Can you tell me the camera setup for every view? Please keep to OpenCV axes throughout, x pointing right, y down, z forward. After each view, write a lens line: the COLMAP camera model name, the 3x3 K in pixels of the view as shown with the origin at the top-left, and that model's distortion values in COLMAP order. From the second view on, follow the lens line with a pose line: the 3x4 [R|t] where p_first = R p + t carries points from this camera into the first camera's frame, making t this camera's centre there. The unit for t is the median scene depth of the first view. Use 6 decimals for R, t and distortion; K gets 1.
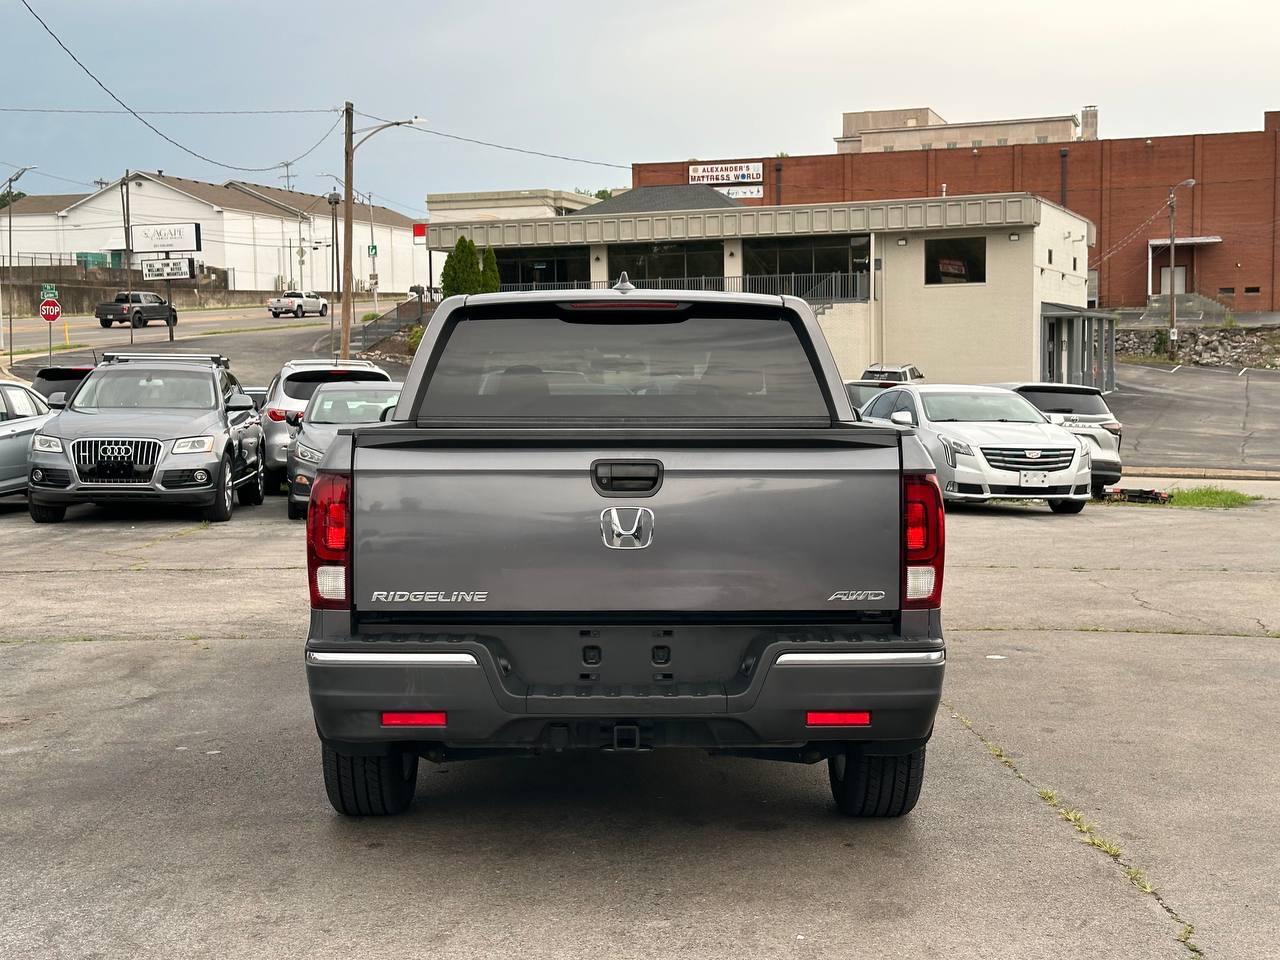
lens RADIAL K [[1801.8, 0, 649.4], [0, 1801.8, 481.9], [0, 0, 1]] dist [0.158791, 0.000000]
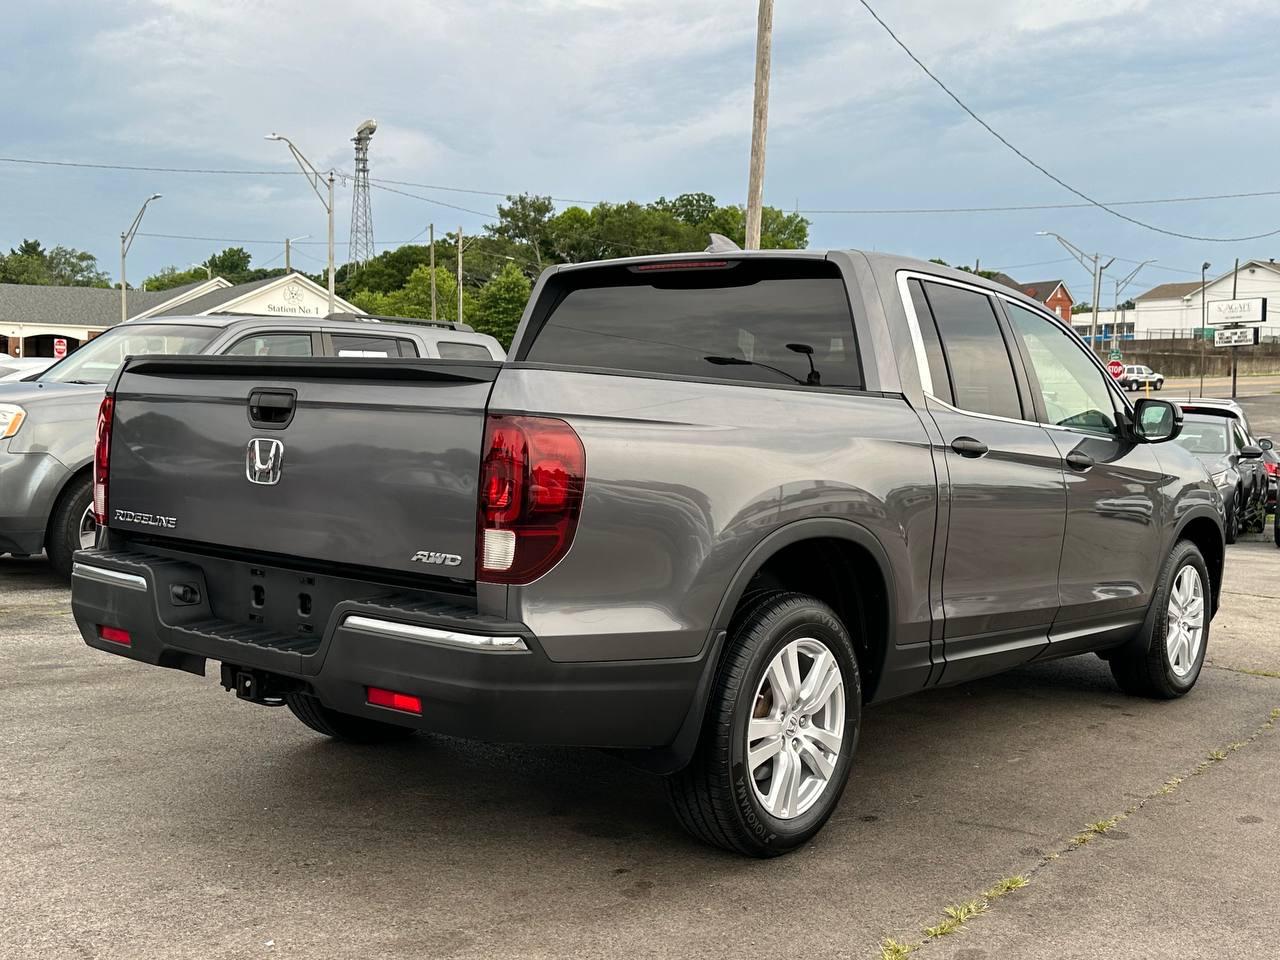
lens RADIAL K [[1422.4, 0, 637.5], [0, 1422.4, 476.5], [0, 0, 1]] dist [0.062678, 0.000000]
pose [[0.763460, 0.058933, -0.643161, 0.603912], [-0.075578, 0.997139, 0.001653, 0.017277], [0.641418, 0.047347, 0.765729, 0.552463]]
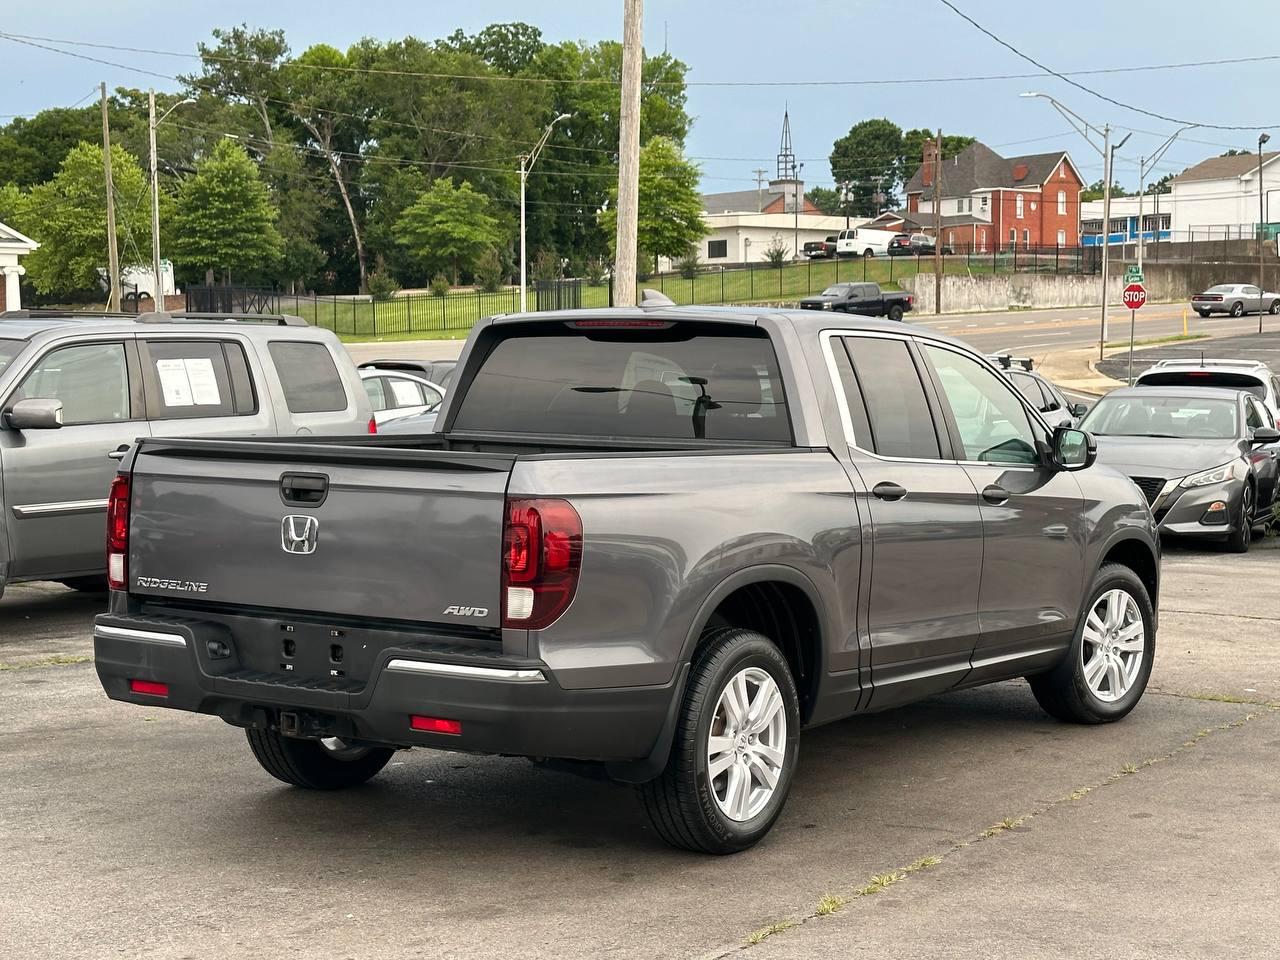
lens RADIAL K [[2256.7, 0, 652.2], [0, 2256.7, 466.6], [0, 0, 1]] dist [0.050384, 0.000000]
pose [[0.825663, 0.038355, -0.562859, 0.937580], [-0.046852, 0.998902, -0.000658, -0.025251], [0.562216, 0.026915, 0.826553, -0.027824]]
